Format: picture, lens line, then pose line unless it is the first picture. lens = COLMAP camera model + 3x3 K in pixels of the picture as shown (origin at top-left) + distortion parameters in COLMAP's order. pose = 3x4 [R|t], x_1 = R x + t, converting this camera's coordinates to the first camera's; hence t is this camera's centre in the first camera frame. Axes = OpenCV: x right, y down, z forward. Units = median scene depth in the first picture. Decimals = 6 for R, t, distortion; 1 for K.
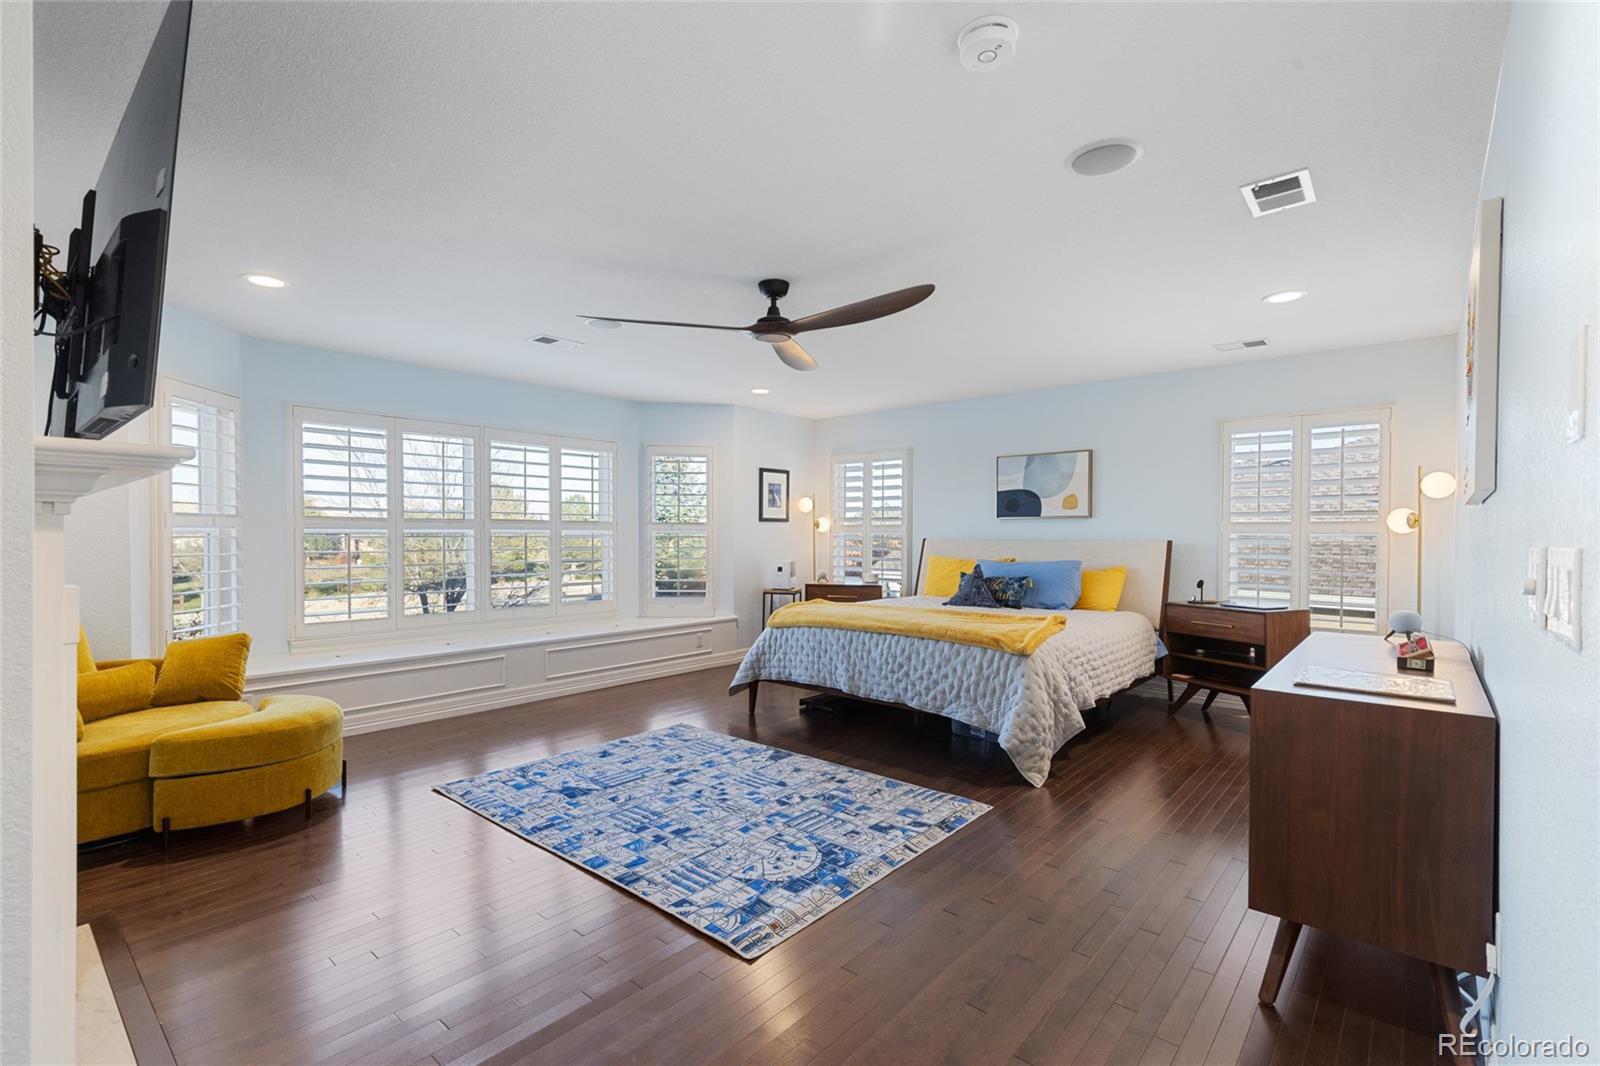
lens RADIAL K [[734.1, 0, 807.7], [0, 734.1, 537.1], [0, 0, 1]] dist [0.006957, -0.000067]
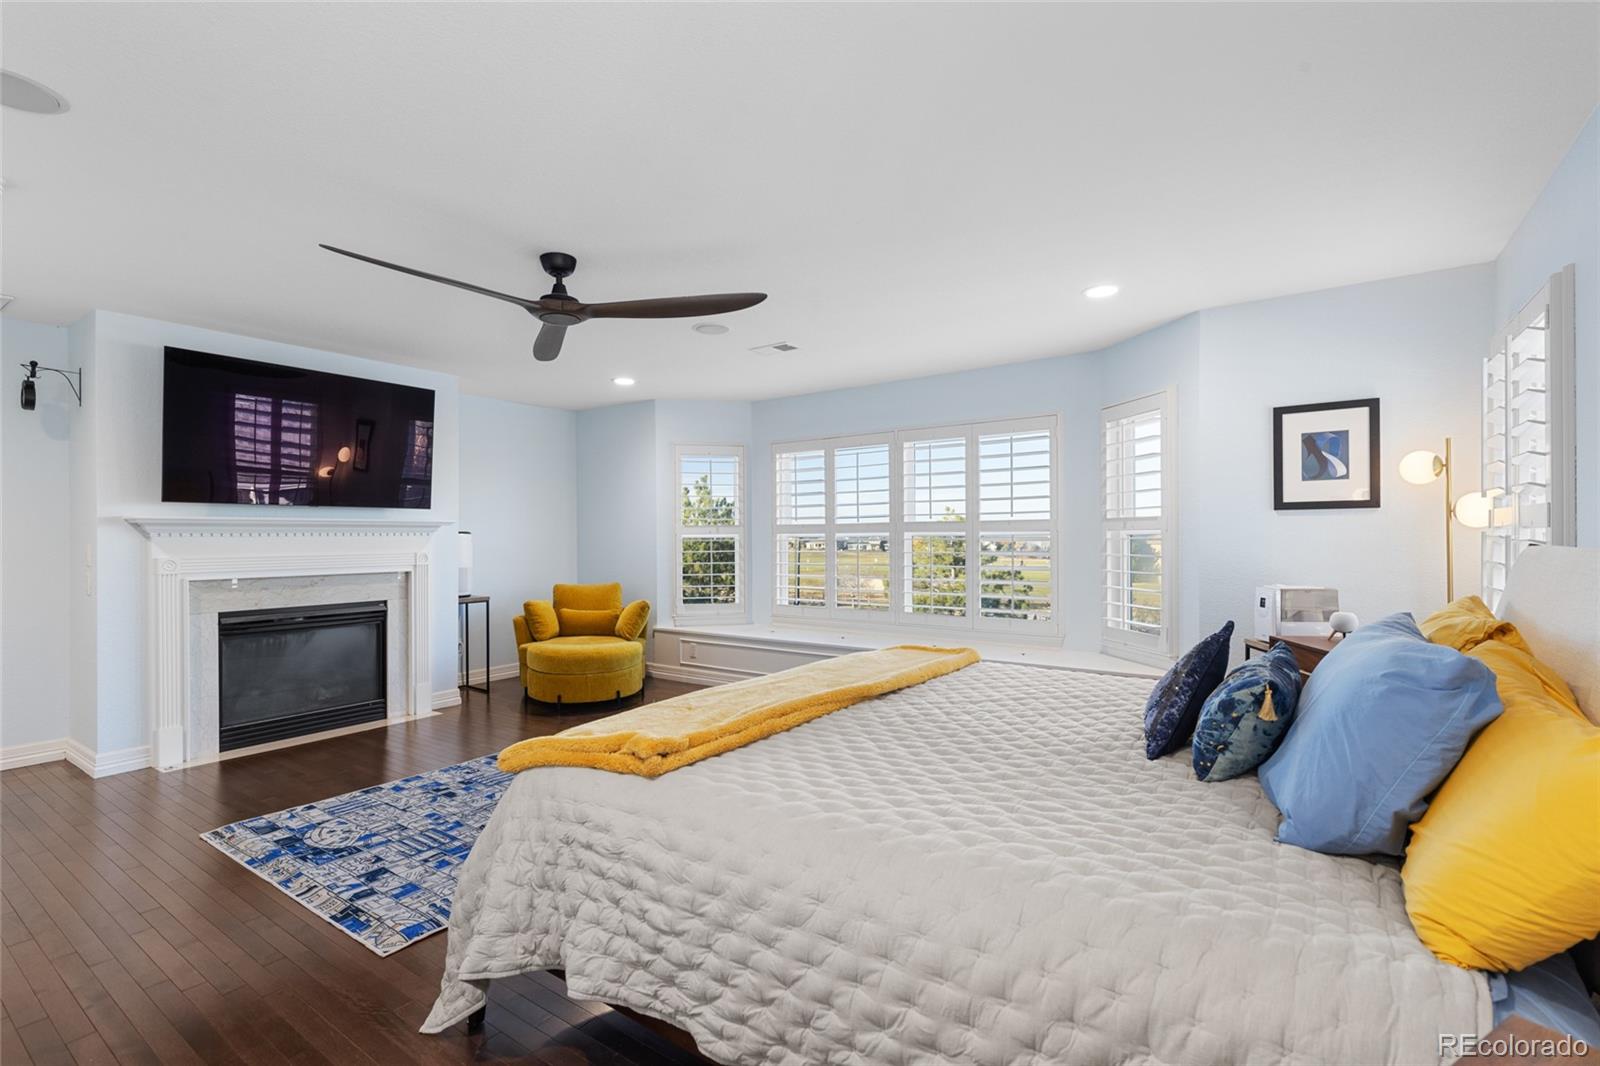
lens RADIAL K [[734.1, 0, 792.6], [0, 734.1, 533.1], [0, 0, 1]] dist [0.006957, -0.000067]
pose [[0.075781, -0.005899, -0.997107, 1.025168], [0.005698, 0.999969, -0.005483, -0.007784], [0.997108, -0.005266, 0.075813, 1.434446]]
